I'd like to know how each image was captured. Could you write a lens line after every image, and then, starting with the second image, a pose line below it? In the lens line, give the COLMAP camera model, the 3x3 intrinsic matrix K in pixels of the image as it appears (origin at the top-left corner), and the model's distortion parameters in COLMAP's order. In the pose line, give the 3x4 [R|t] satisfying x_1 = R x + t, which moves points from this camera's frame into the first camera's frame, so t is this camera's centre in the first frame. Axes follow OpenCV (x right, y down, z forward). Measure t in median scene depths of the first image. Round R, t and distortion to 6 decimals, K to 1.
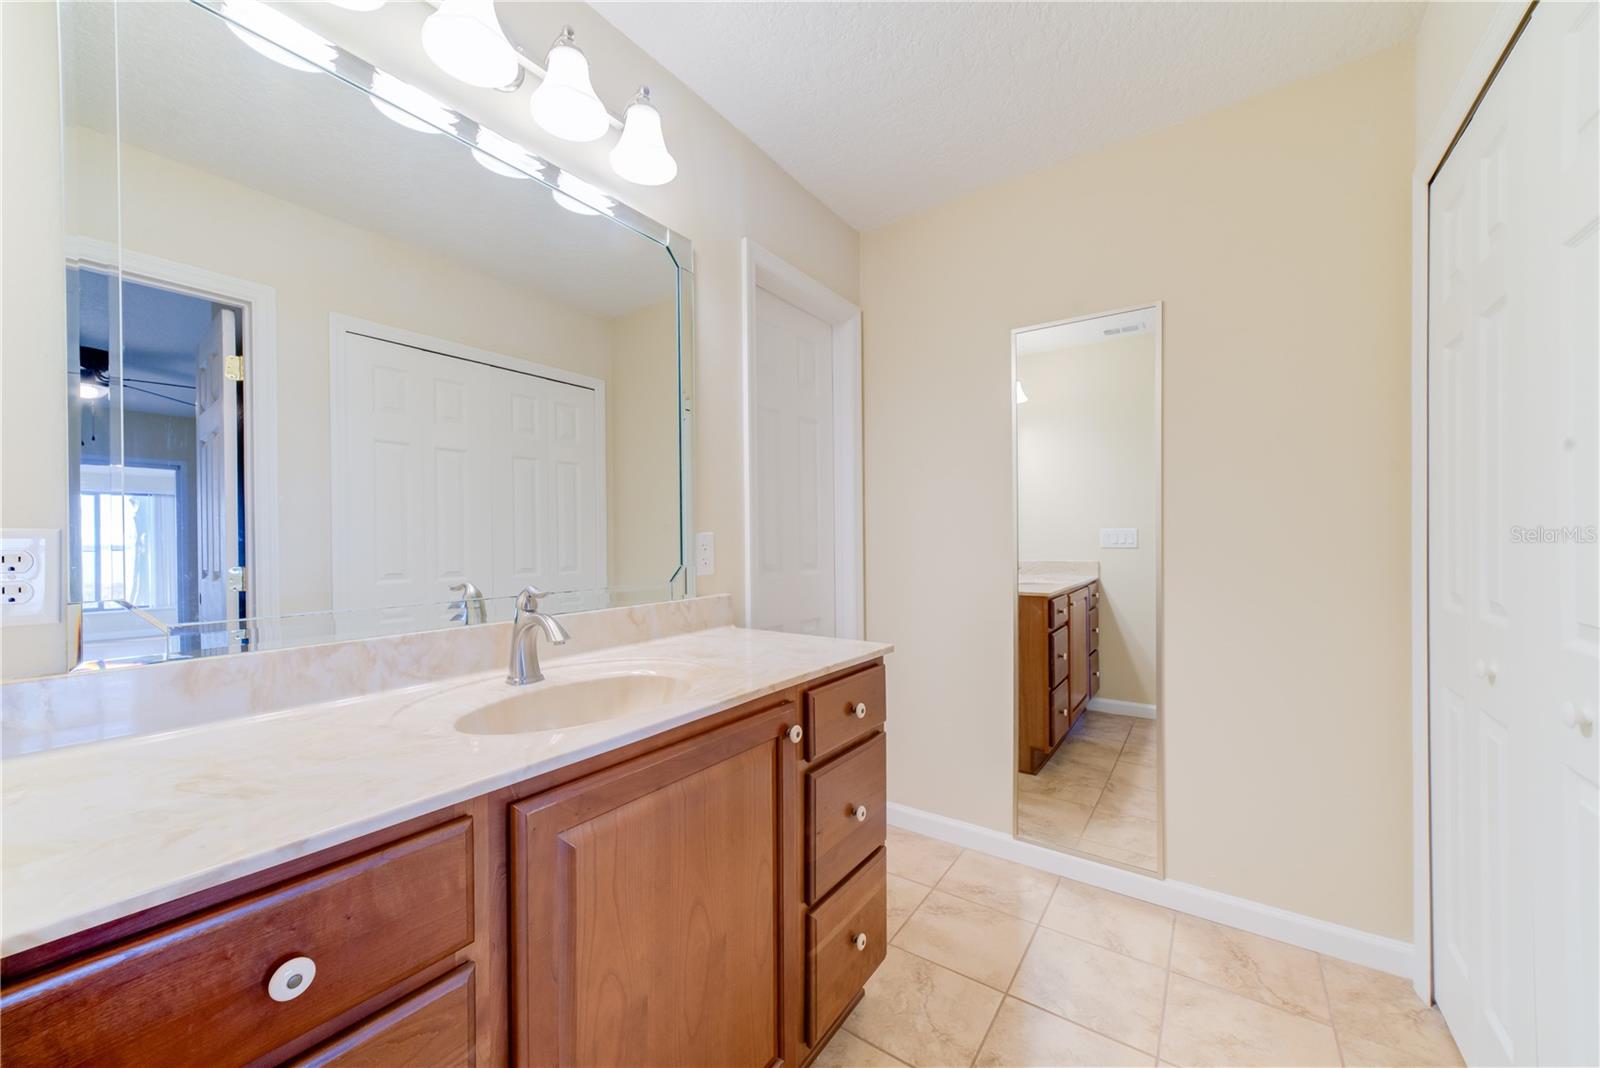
lens RADIAL K [[569.4, 0, 800.0], [0, 569.4, 534.0], [0, 0, 1]] dist [-0.001137, -0.000098]
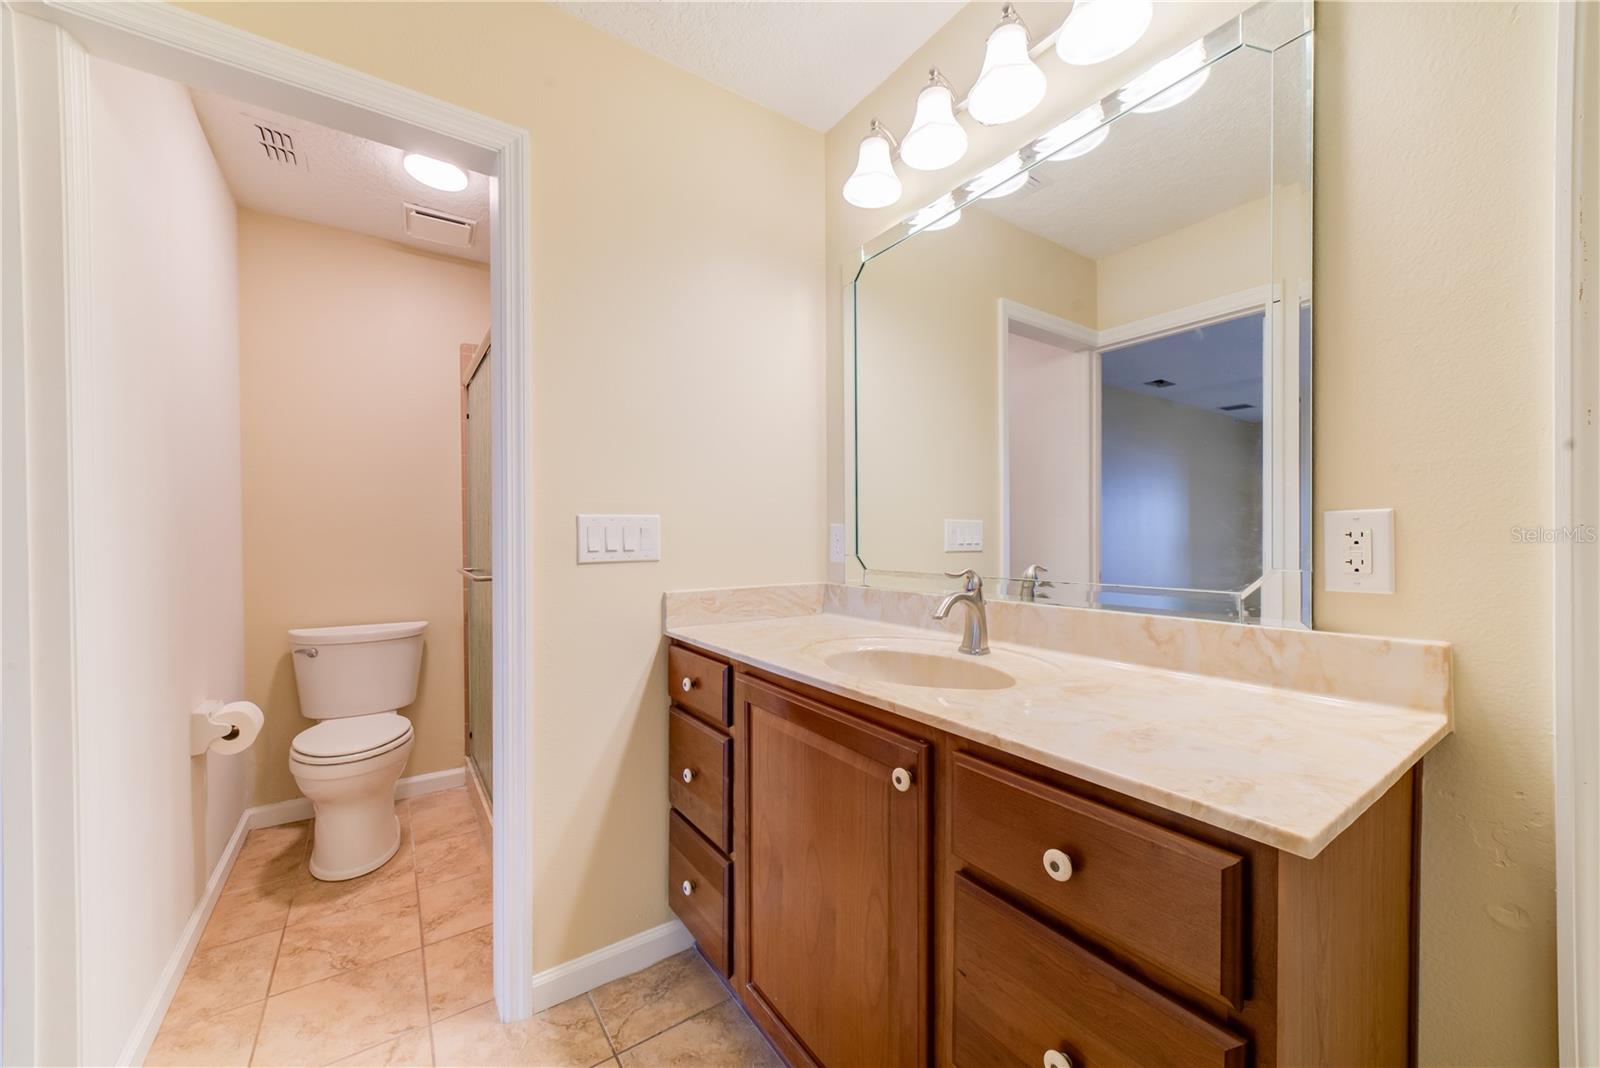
lens RADIAL K [[613.3, 0, 800.0], [0, 613.3, 534.0], [0, 0, 1]] dist [0.001086, 0.000080]
pose [[-0.337099, 0.015311, -0.941345, 0.700666], [0.023317, 0.999697, 0.007910, 0.005548], [0.941180, -0.019283, -0.337354, 0.983187]]
